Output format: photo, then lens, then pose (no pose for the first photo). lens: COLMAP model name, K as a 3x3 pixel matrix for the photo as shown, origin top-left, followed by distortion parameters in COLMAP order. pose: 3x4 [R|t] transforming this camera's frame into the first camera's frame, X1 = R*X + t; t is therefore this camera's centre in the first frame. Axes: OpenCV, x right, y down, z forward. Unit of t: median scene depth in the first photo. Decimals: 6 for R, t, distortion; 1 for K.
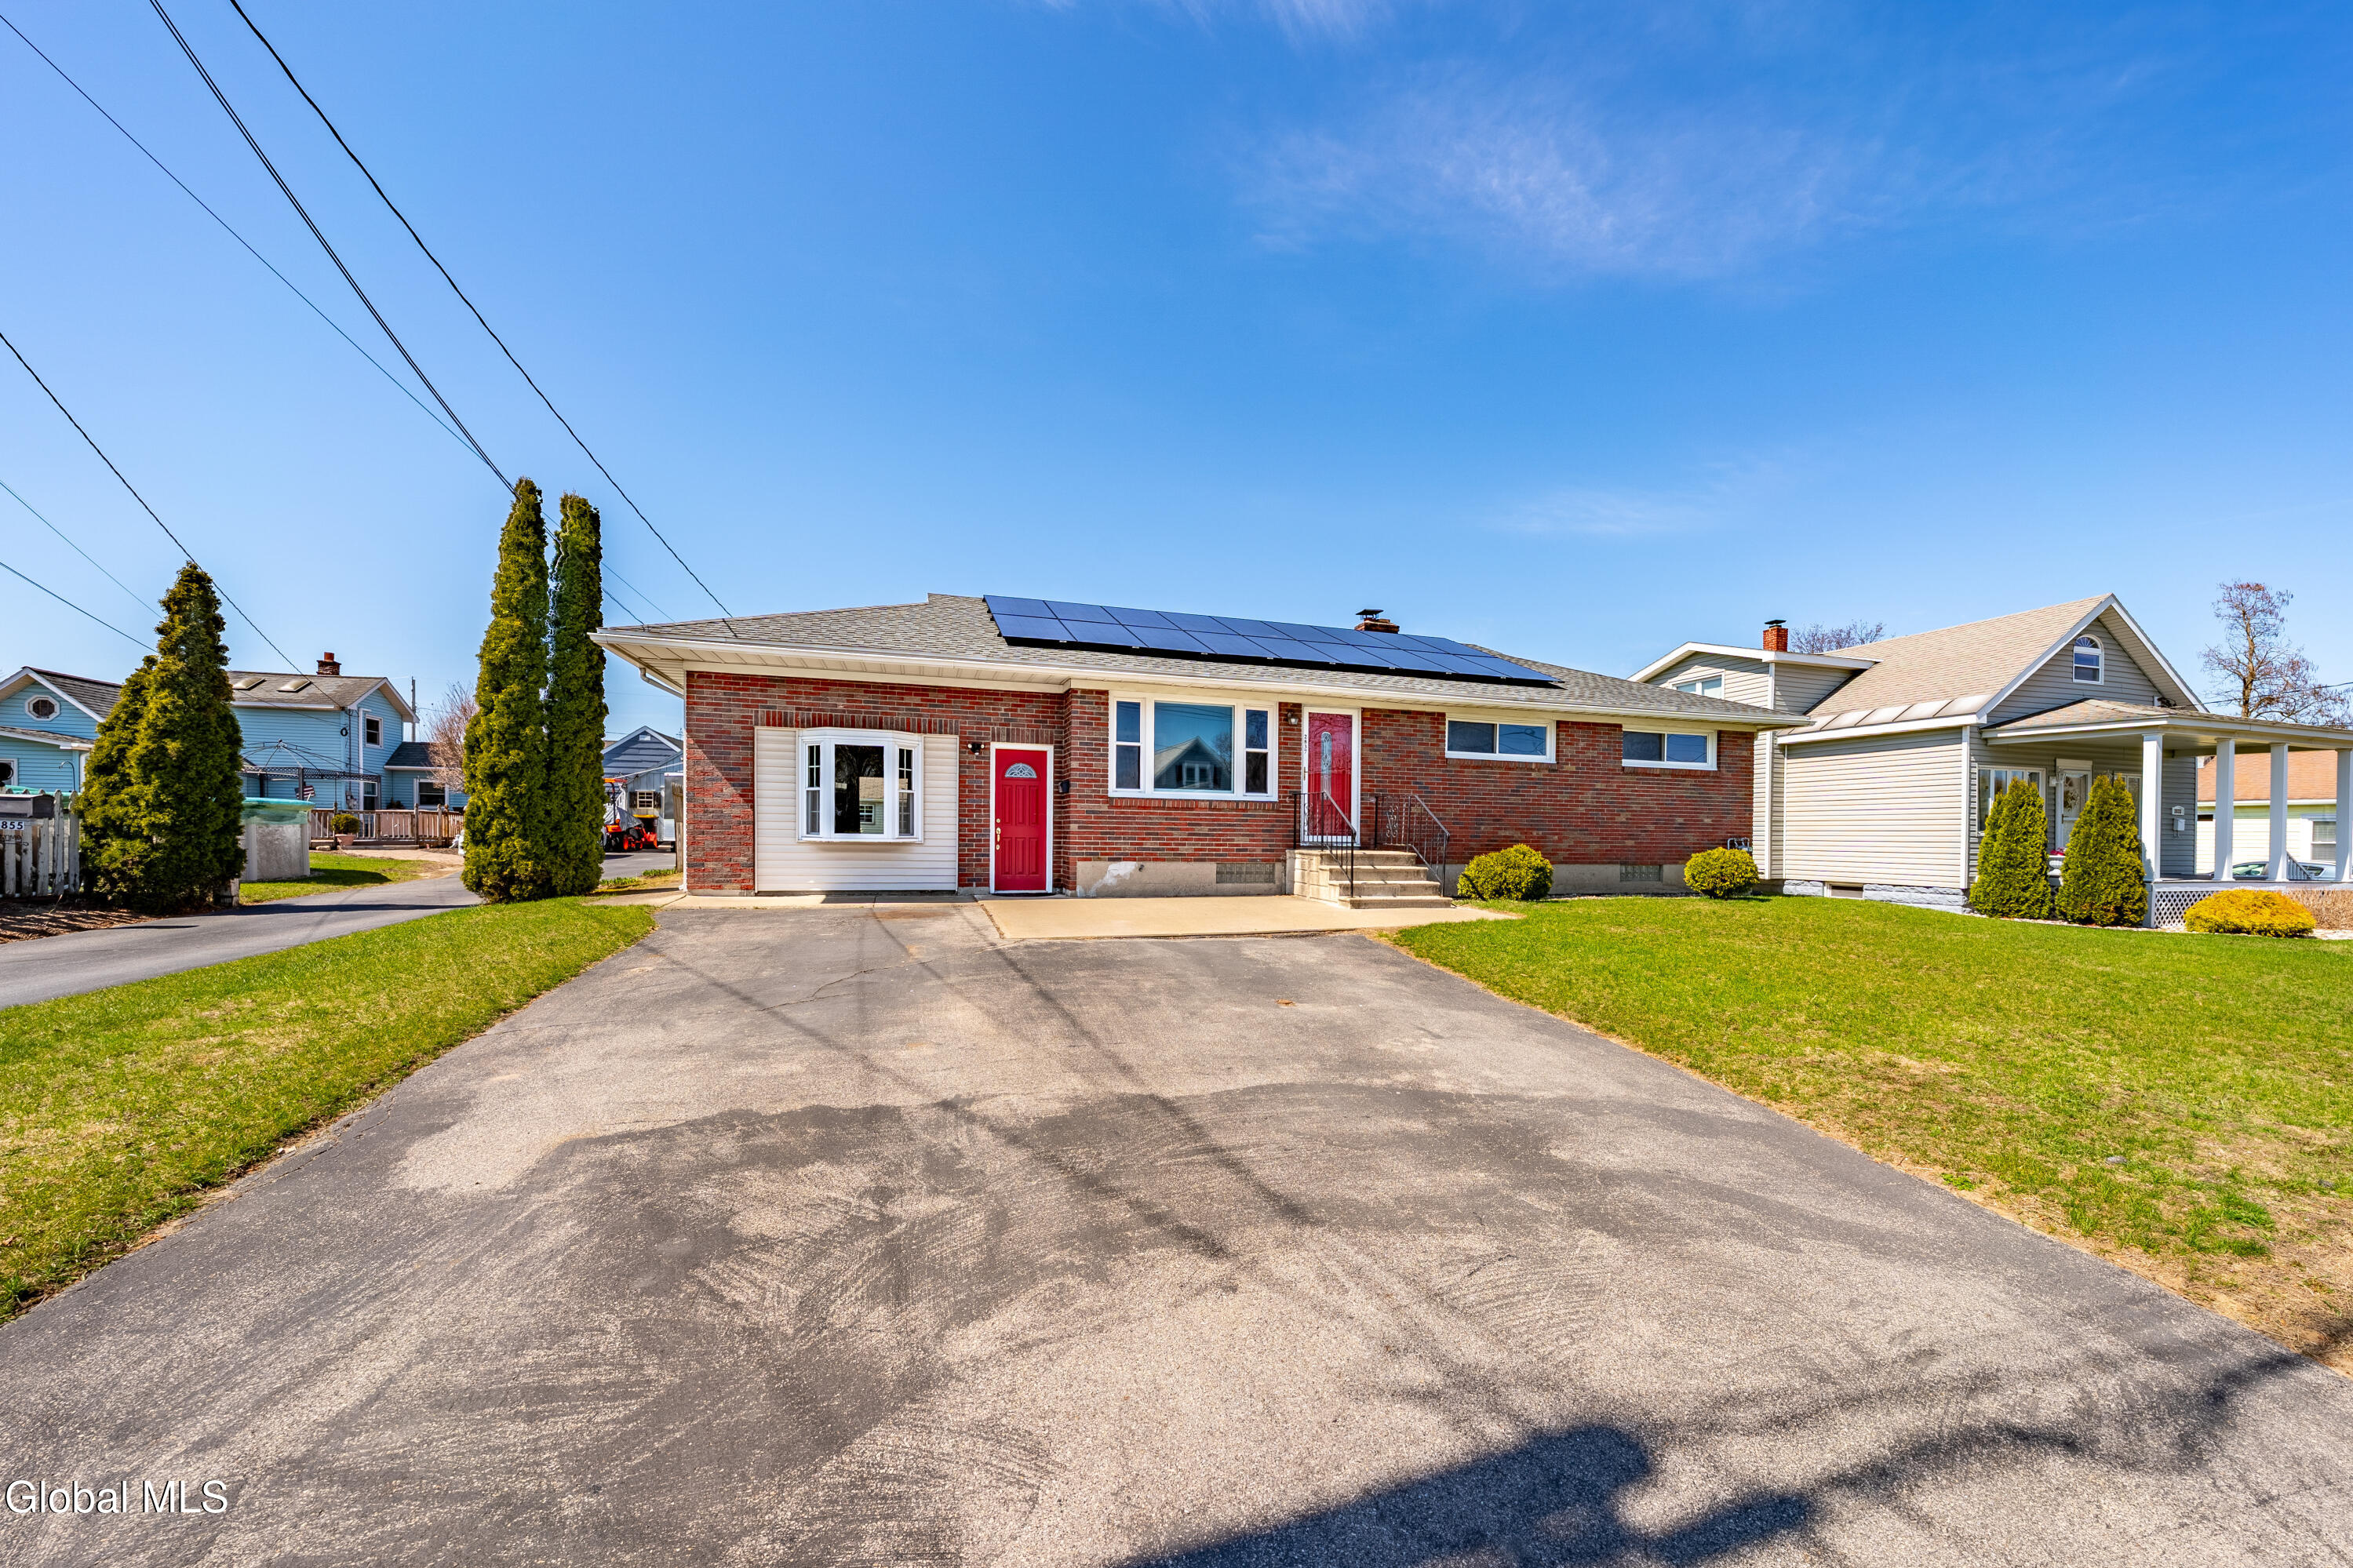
lens RADIAL K [[827.1, 0, 1178.7], [0, 827.1, 790.9], [0, 0, 1]] dist [-0.005958, -0.000068]
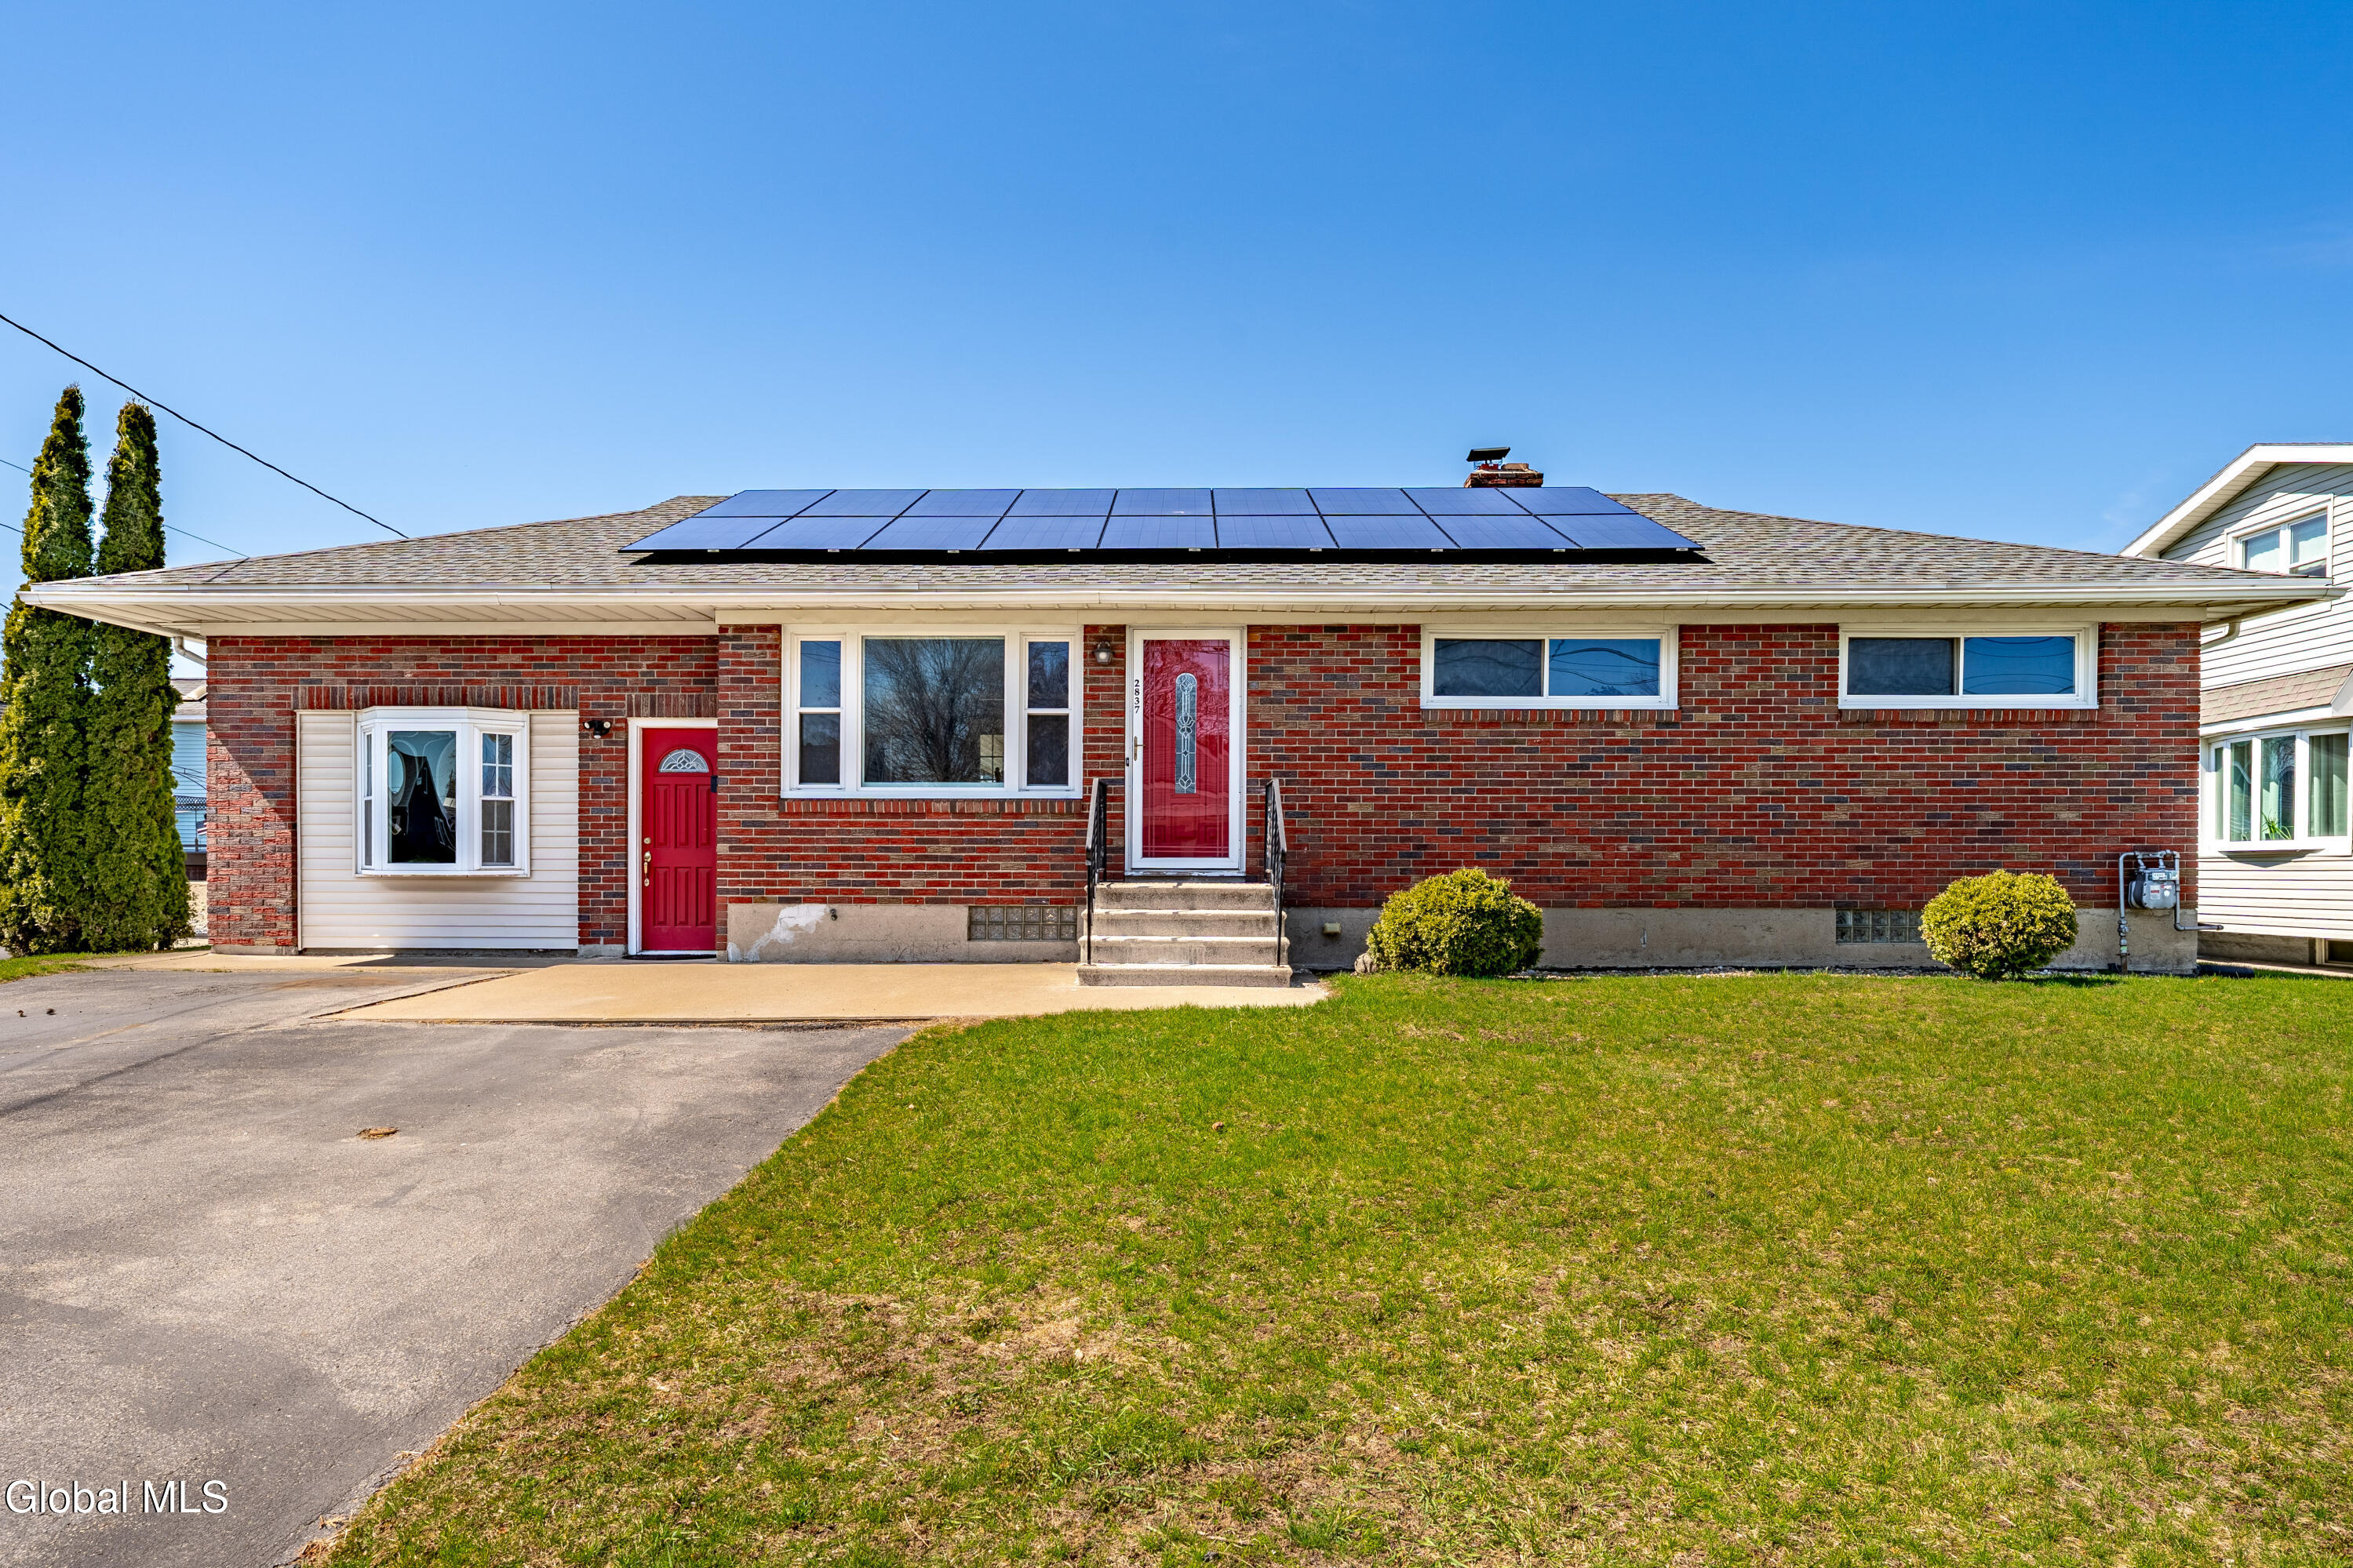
lens RADIAL K [[1351.4, 0, 1176.9], [0, 1351.4, 795.6], [0, 0, 1]] dist [-0.004146, 0.001530]
pose [[0.953048, -0.028653, -0.301459, 0.490800], [0.027859, 0.999588, -0.006936, 0.020085], [0.301534, -0.001788, 0.953454, 0.134318]]
